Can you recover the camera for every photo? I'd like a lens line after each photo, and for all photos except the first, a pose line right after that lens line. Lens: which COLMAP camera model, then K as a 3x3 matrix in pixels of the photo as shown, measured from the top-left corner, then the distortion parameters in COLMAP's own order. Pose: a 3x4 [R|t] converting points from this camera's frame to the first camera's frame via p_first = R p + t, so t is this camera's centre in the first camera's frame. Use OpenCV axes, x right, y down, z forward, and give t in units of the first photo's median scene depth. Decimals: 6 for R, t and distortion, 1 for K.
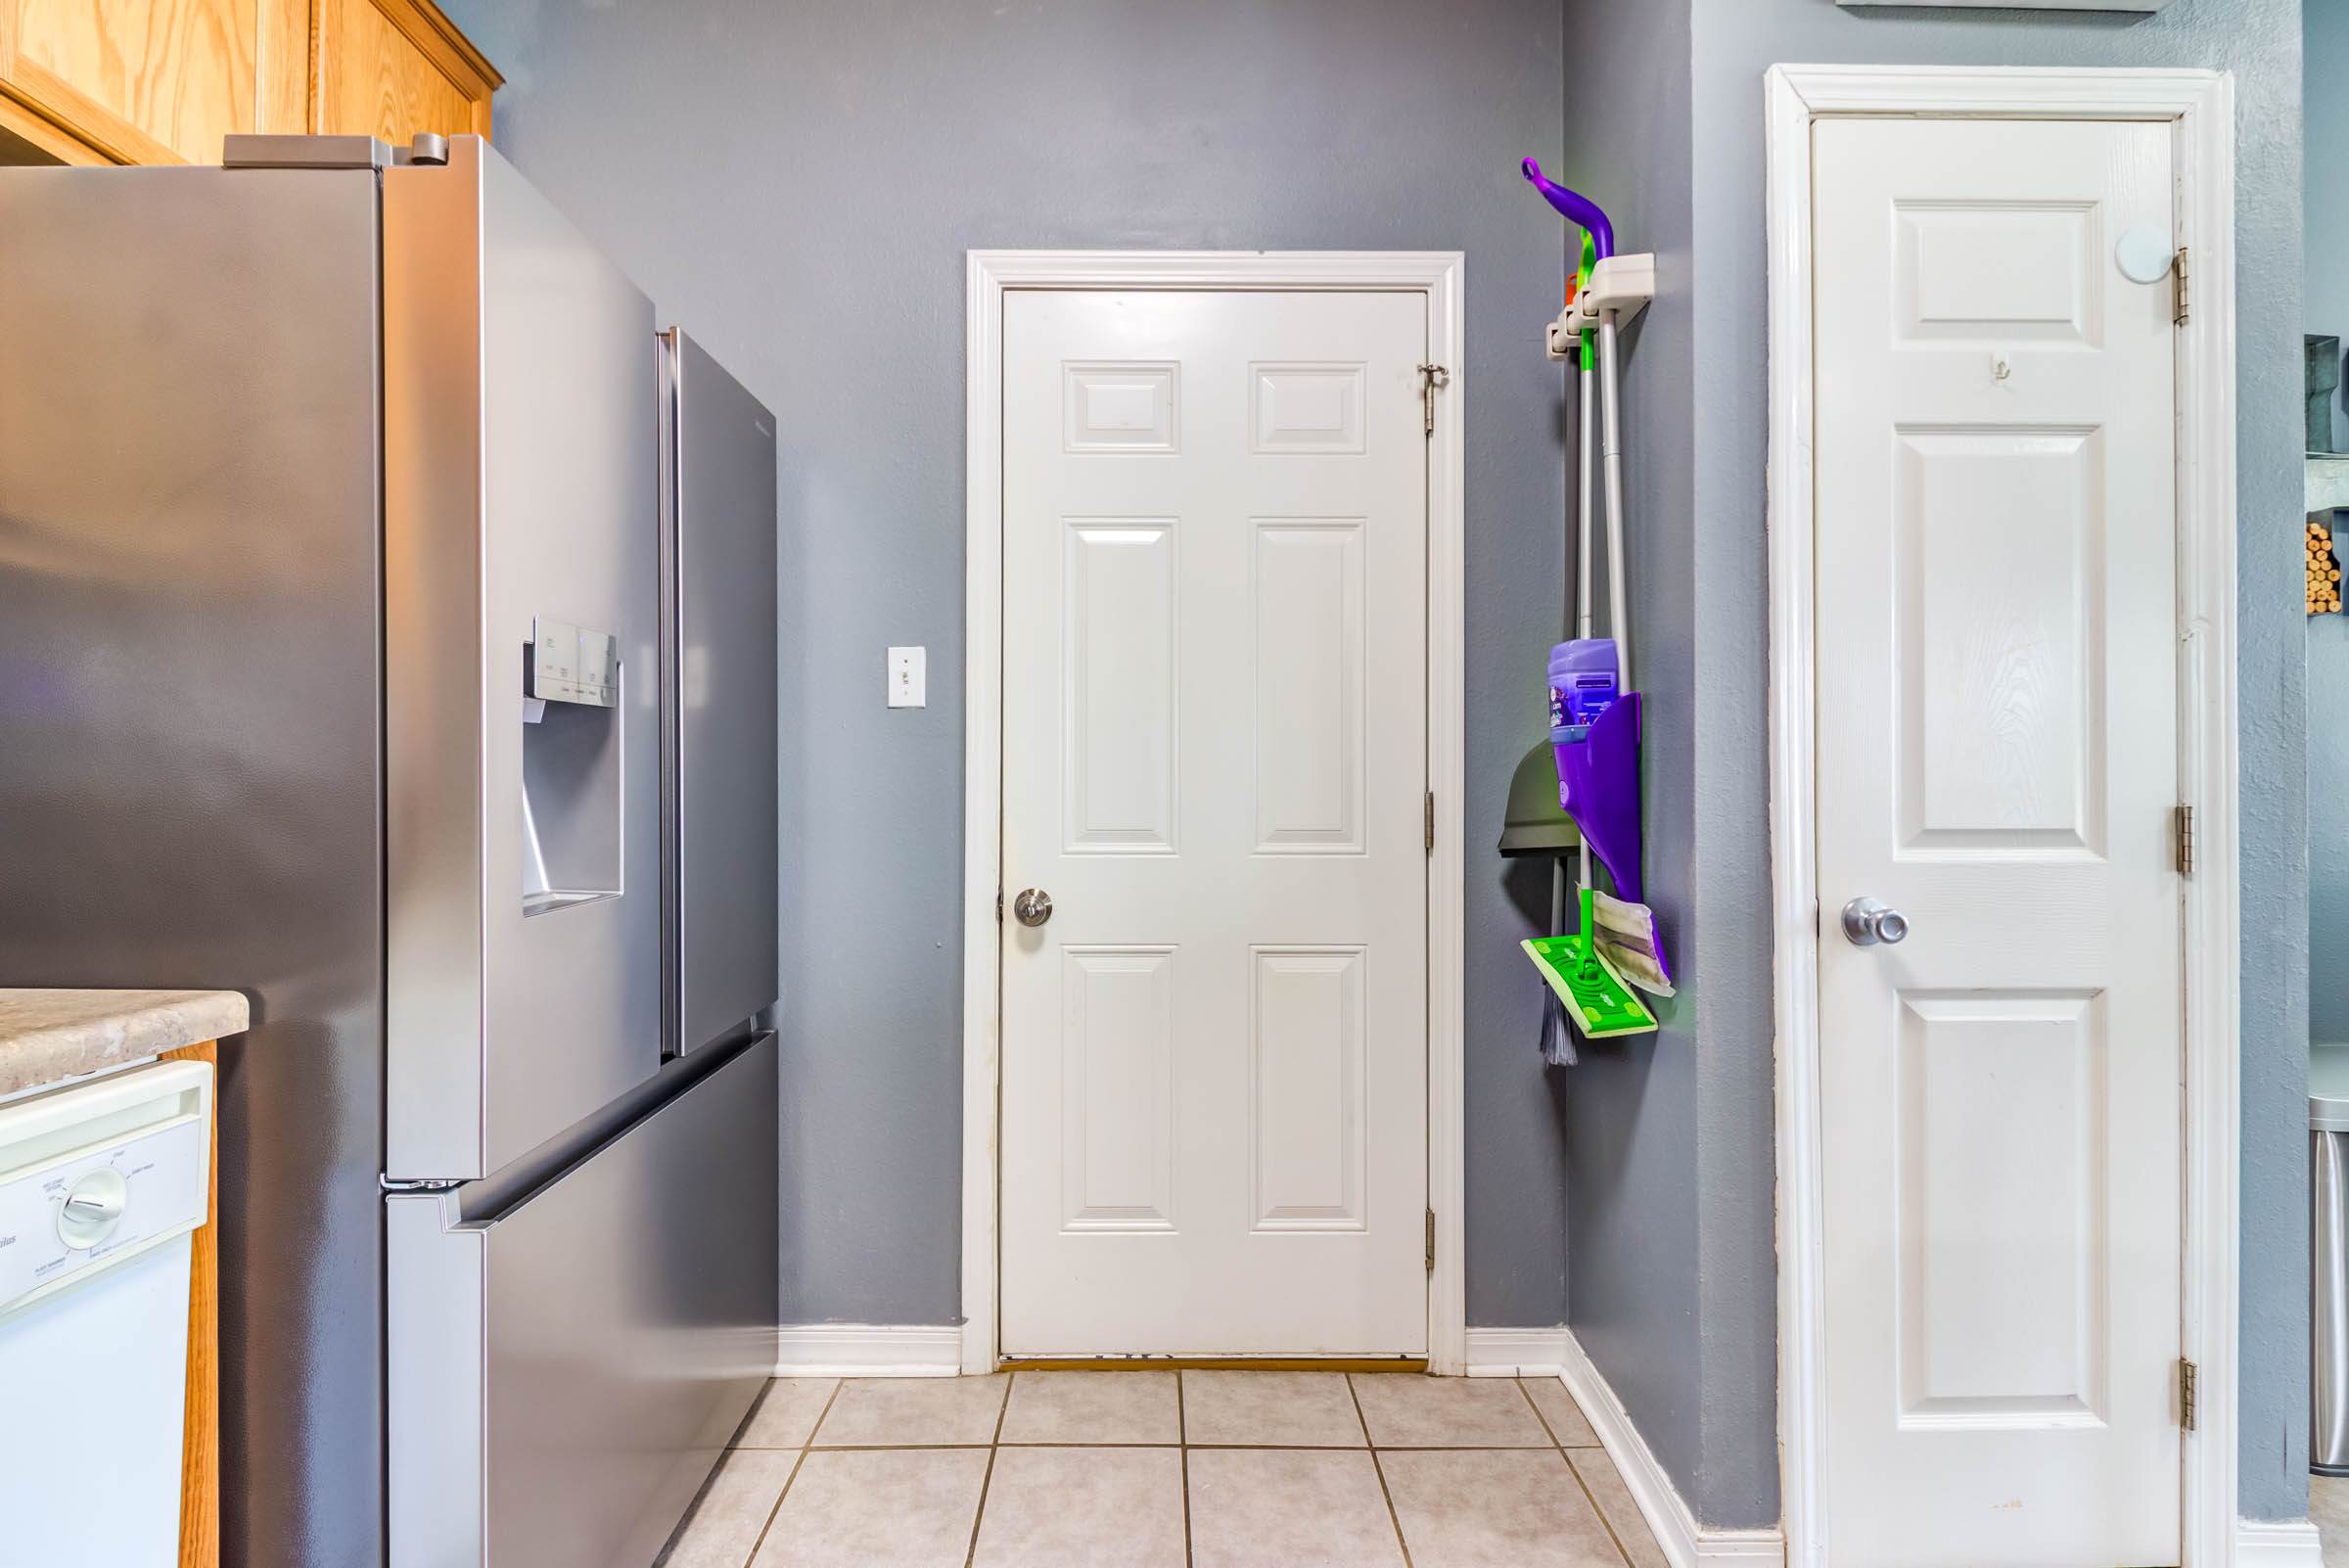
lens RADIAL K [[1120.5, 0, 1167.4], [0, 1120.5, 789.4], [0, 0, 1]] dist [0.017084, -0.013721]
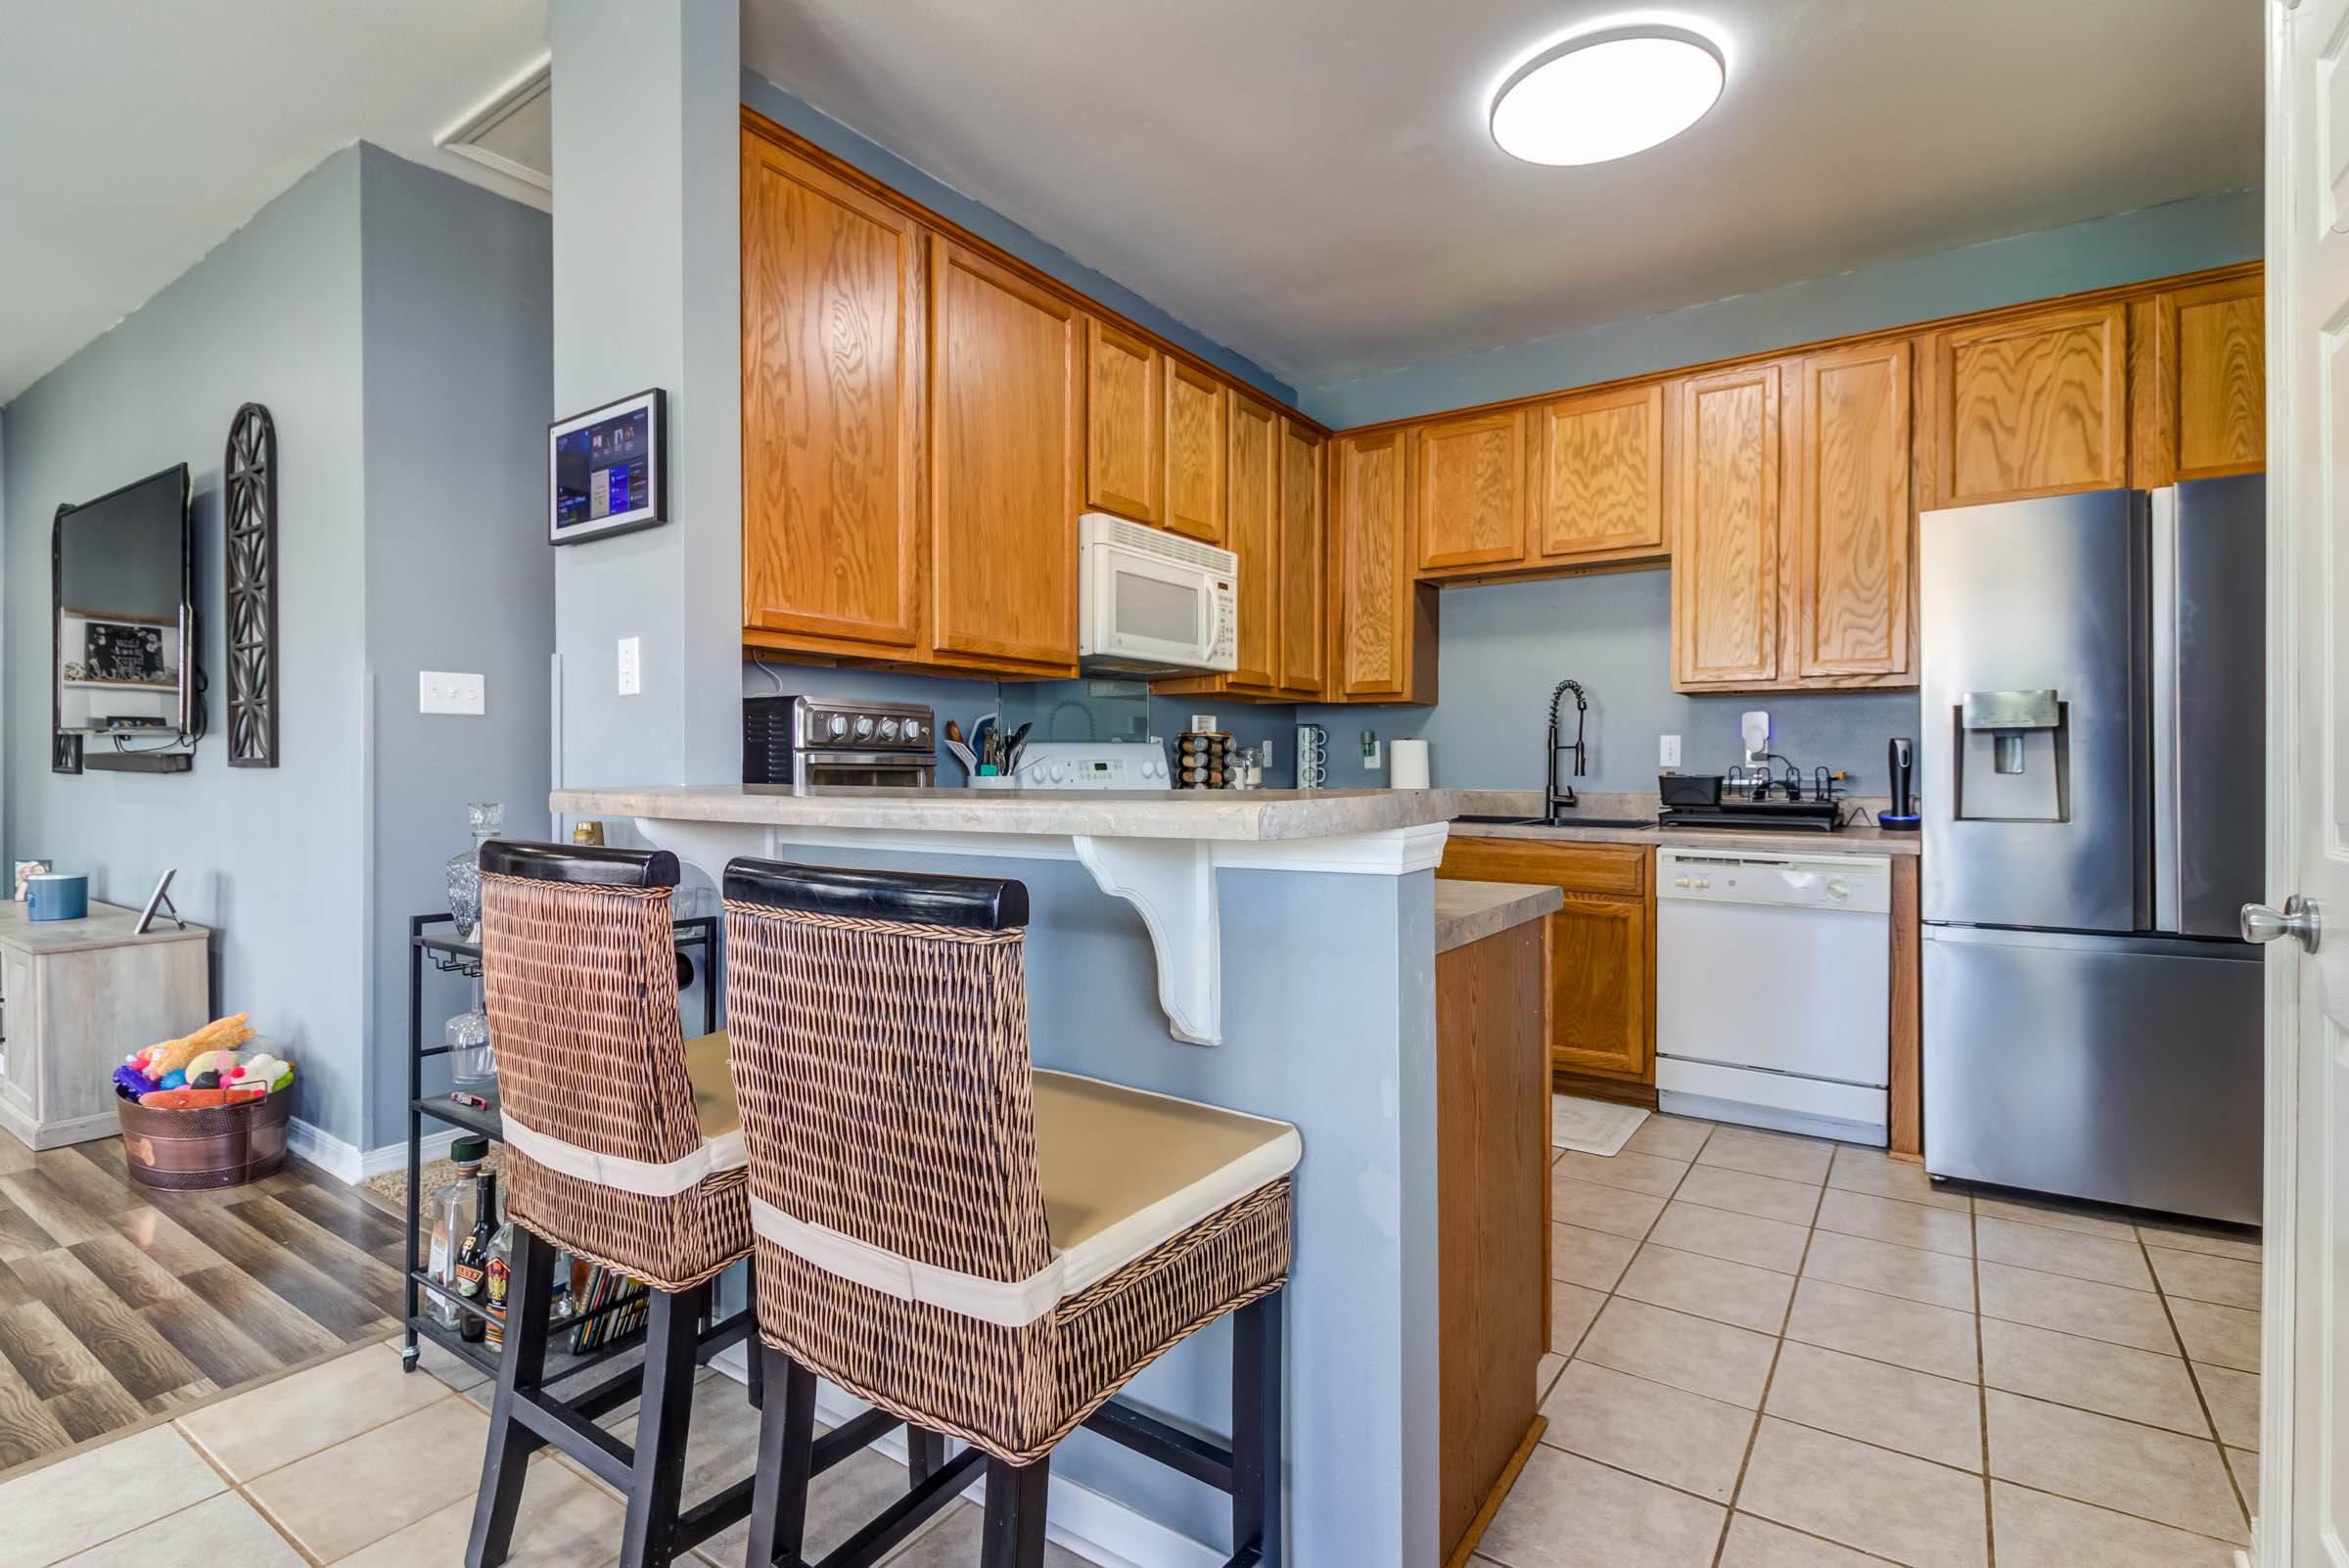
lens RADIAL K [[1120.5, 0, 1156.6], [0, 1120.5, 773.0], [0, 0, 1]] dist [0.017084, -0.013721]
pose [[-0.570001, 0.007858, -0.821606, 1.357747], [0.000552, 0.999958, 0.009180, -0.007495], [0.821644, 0.004779, -0.569981, 0.560734]]
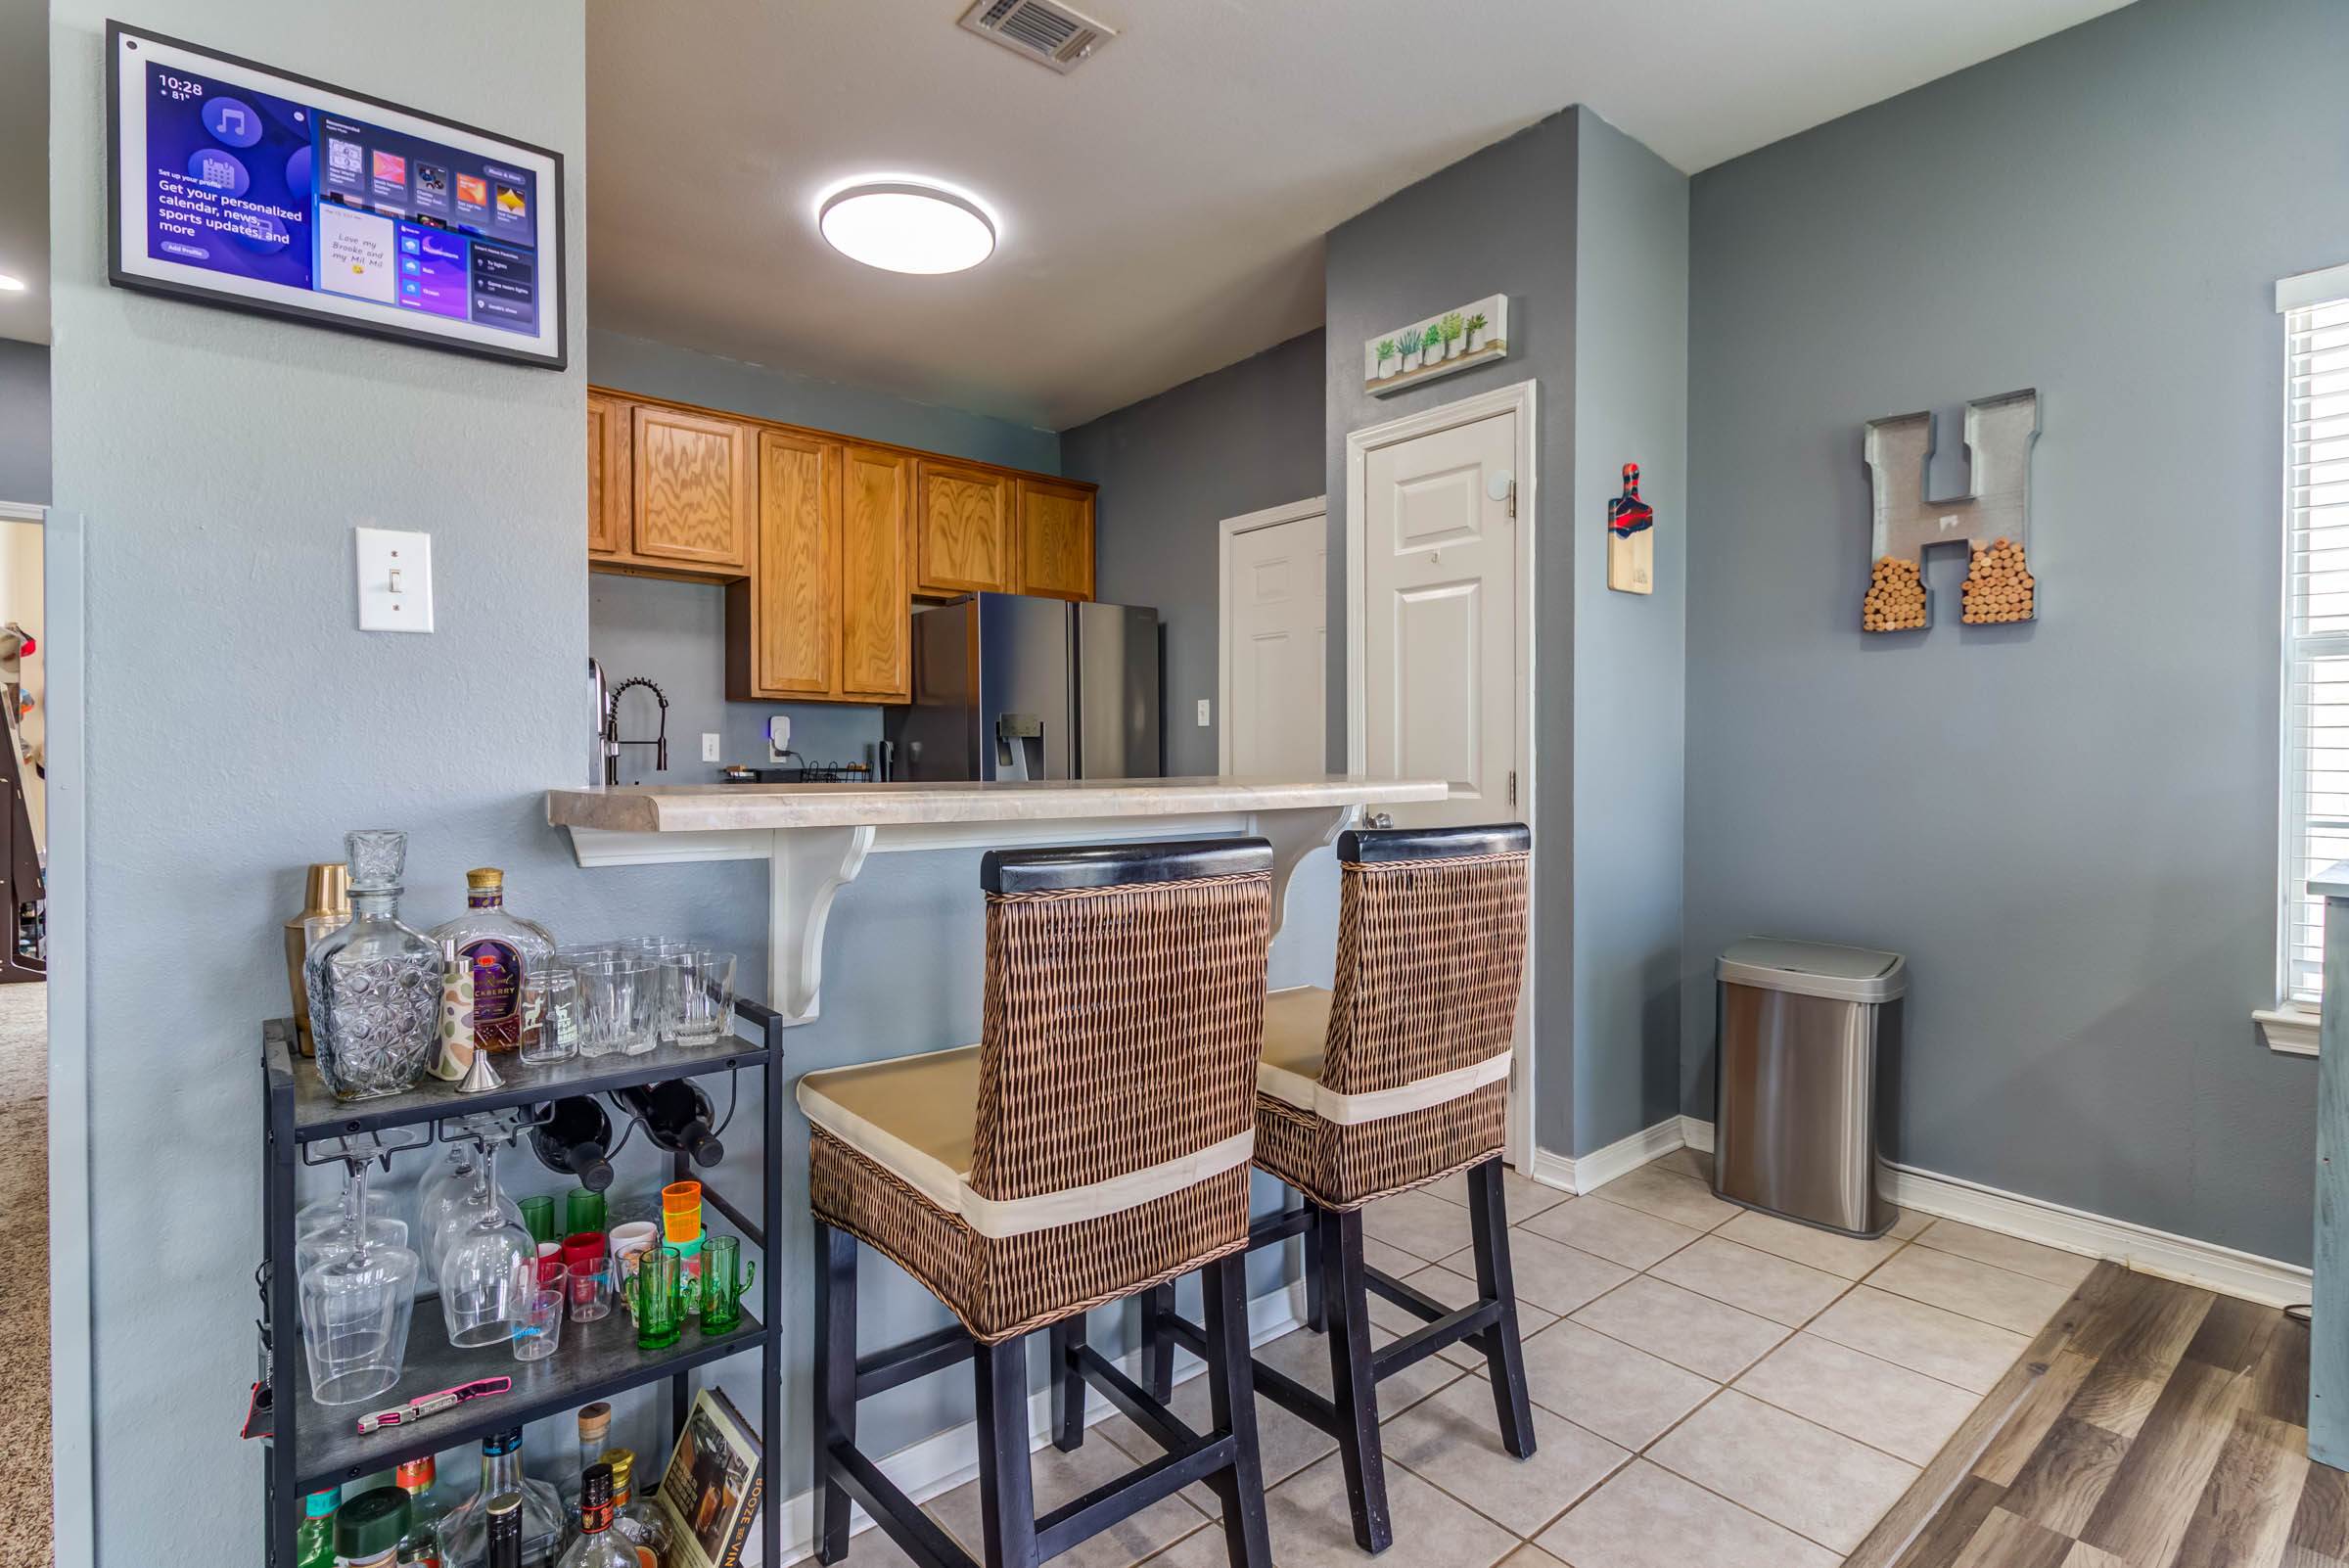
lens RADIAL K [[1120.5, 0, 1165.7], [0, 1120.5, 778.9], [0, 0, 1]] dist [0.017084, -0.013721]
pose [[0.635861, 0.012332, -0.771705, 1.490554], [-0.000128, 0.999874, 0.015873, -0.001947], [0.771803, -0.009994, 0.635783, -0.503338]]
